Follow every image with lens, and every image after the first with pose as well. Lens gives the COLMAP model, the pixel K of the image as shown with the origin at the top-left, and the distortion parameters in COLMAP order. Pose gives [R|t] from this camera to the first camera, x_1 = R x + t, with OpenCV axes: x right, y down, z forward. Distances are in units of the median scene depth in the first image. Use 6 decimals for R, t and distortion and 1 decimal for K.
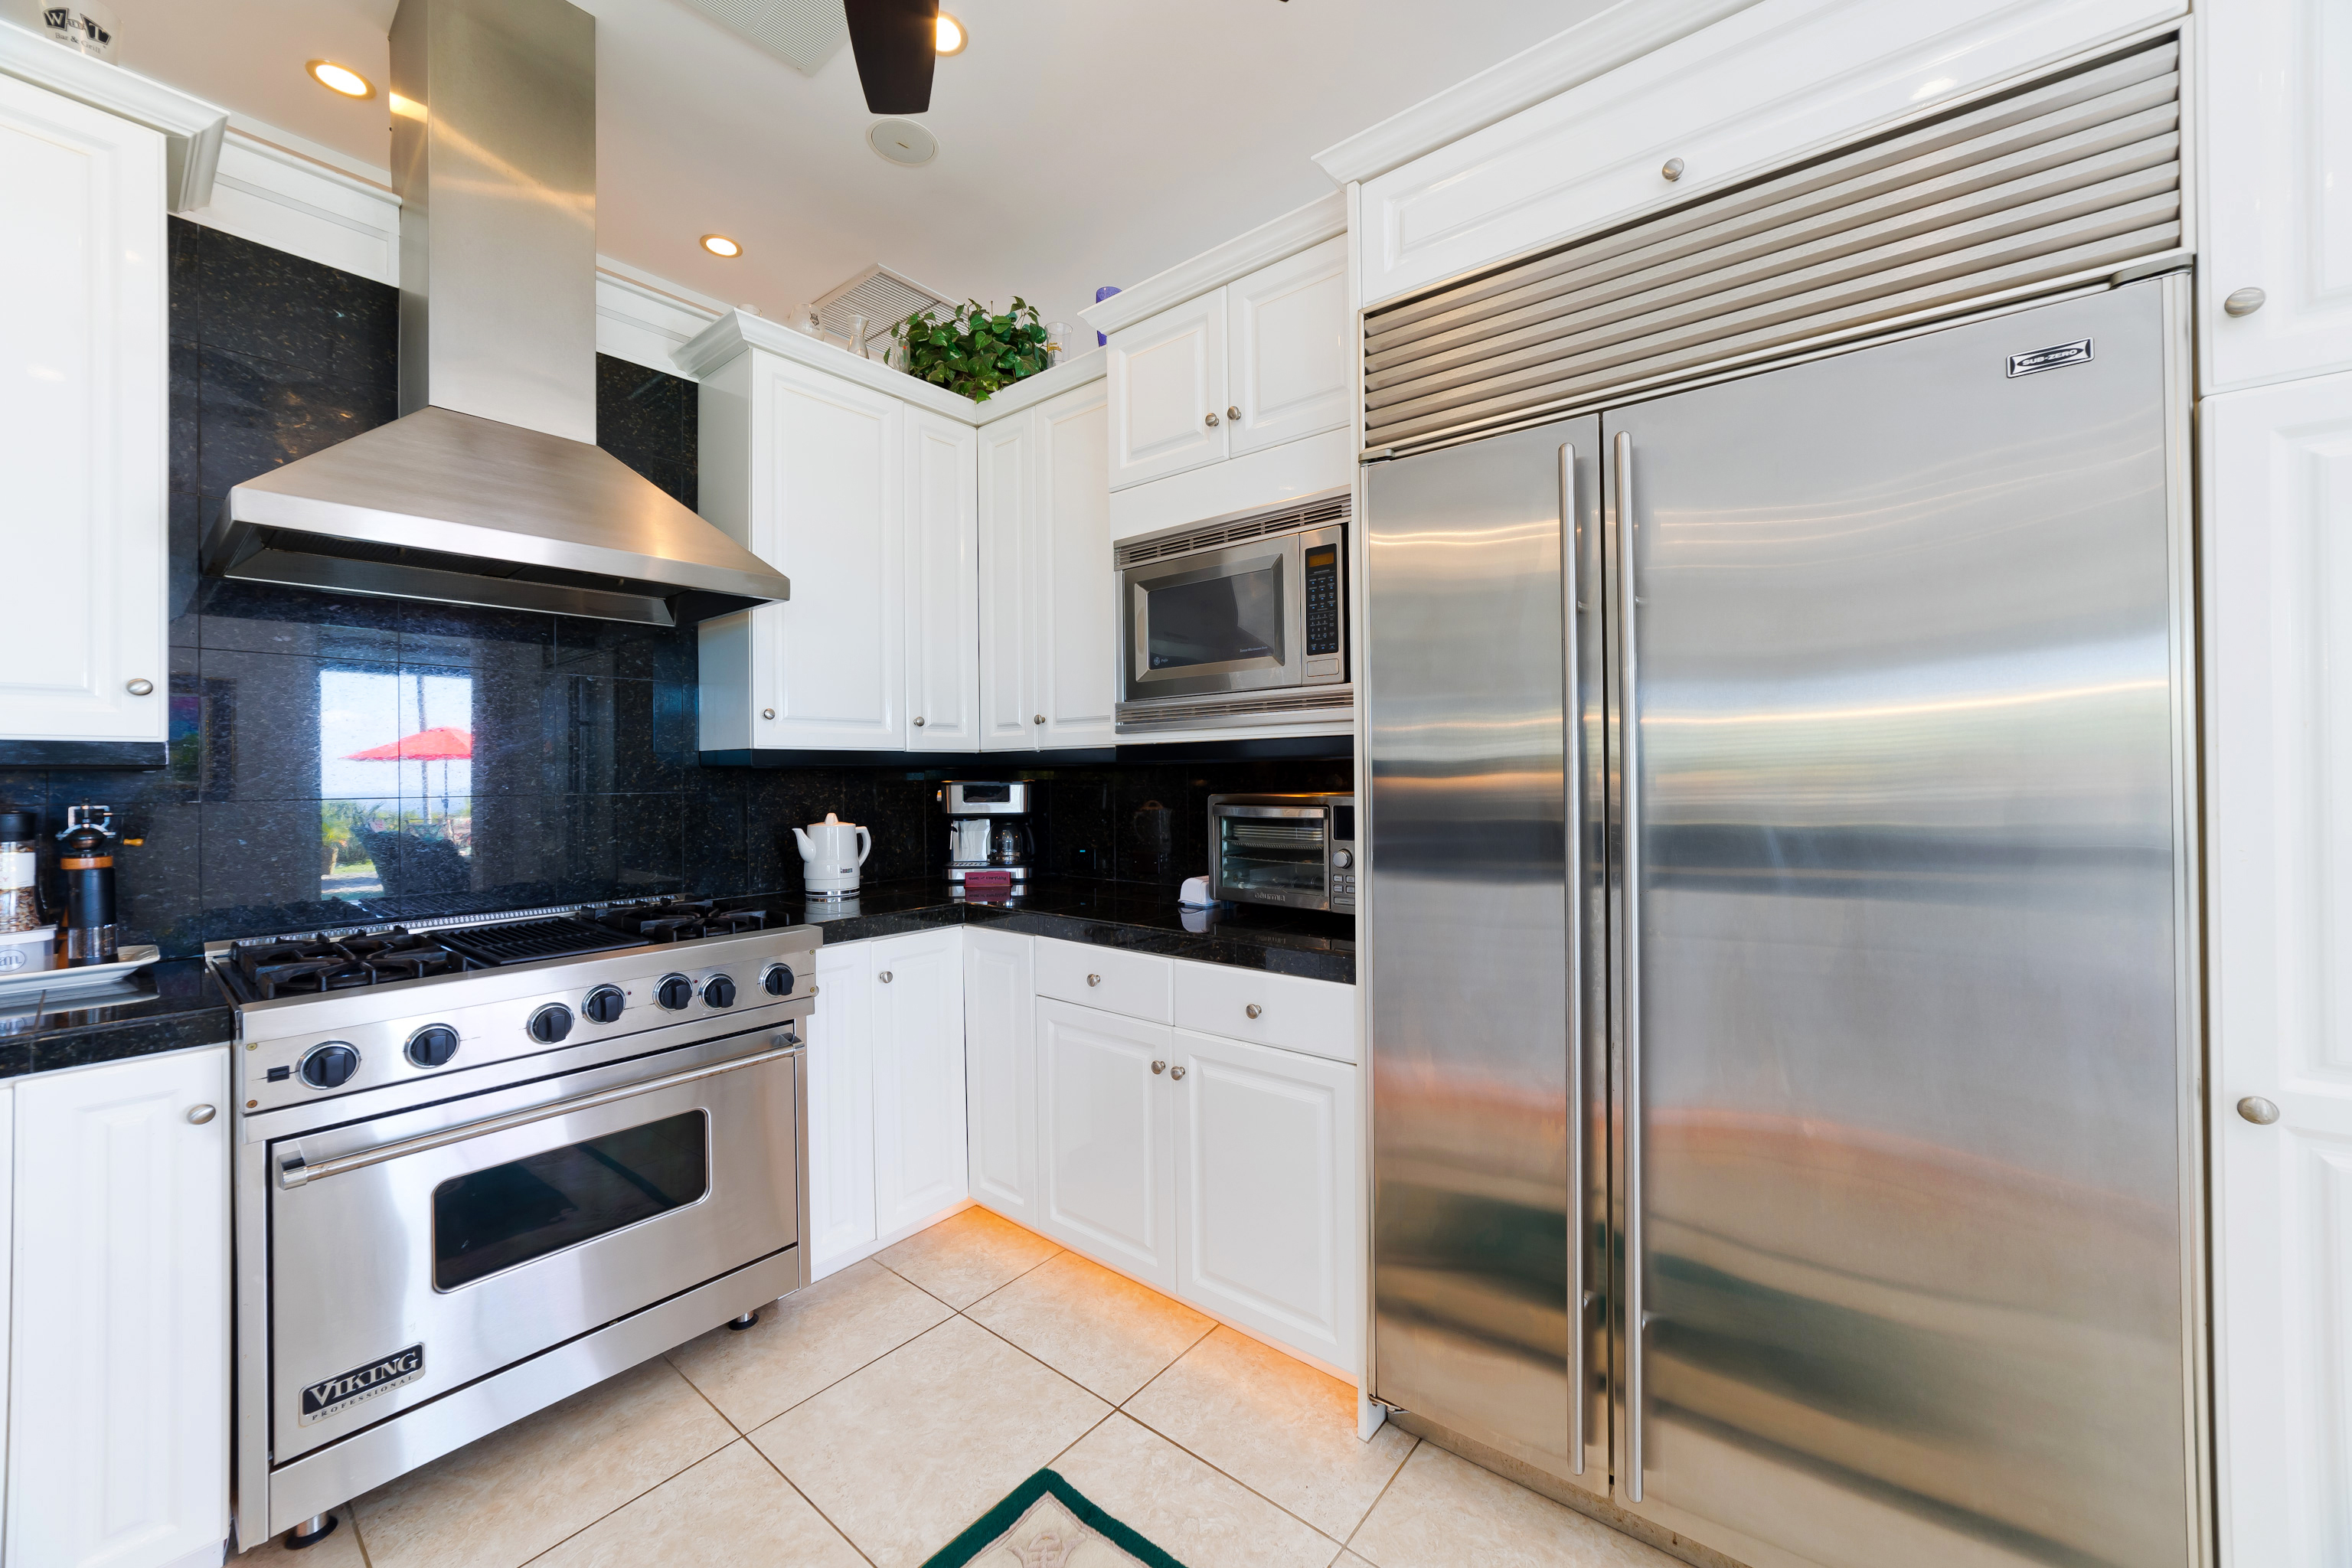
lens RADIAL K [[899.9, 0, 1179.5], [0, 899.9, 771.2], [0, 0, 1]] dist [-0.002268, 0.000414]
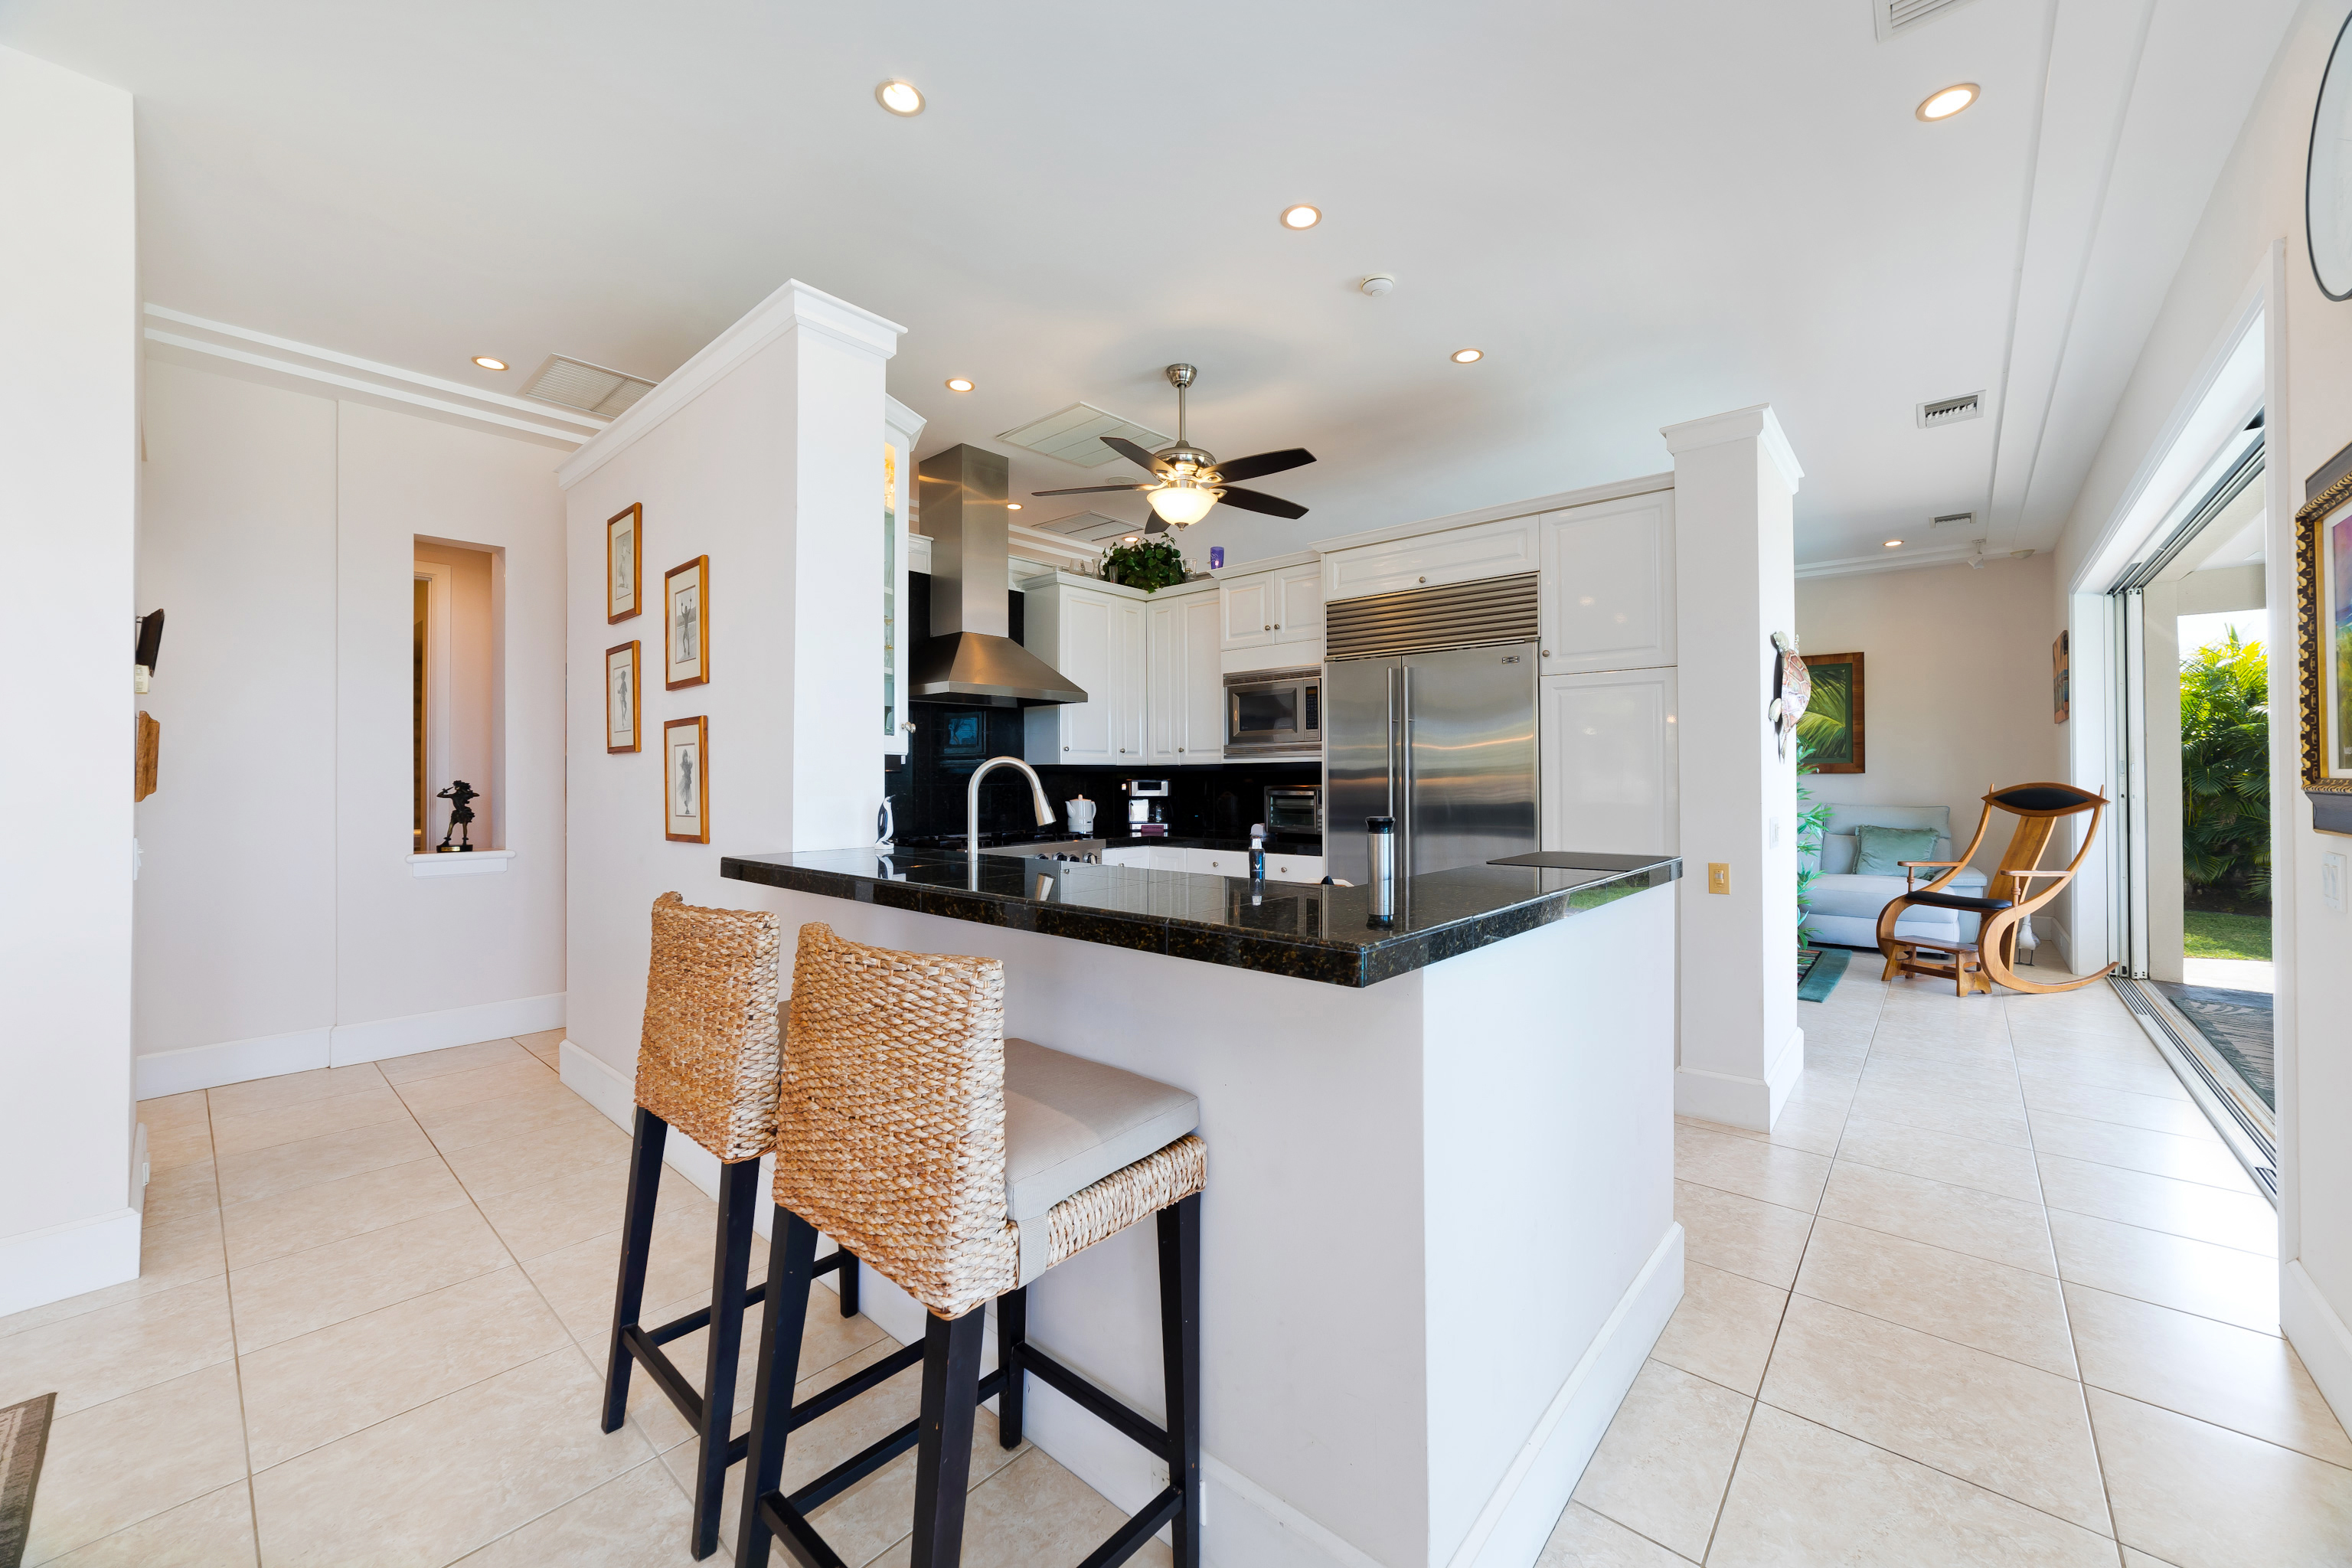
lens RADIAL K [[899.9, 0, 1172.9], [0, 899.9, 772.0], [0, 0, 1]] dist [-0.002268, 0.000414]
pose [[0.998896, 0.004581, -0.046759, -0.093762], [-0.004685, 0.999987, -0.002114, -0.002085], [0.046748, 0.002330, 0.998904, -1.289975]]
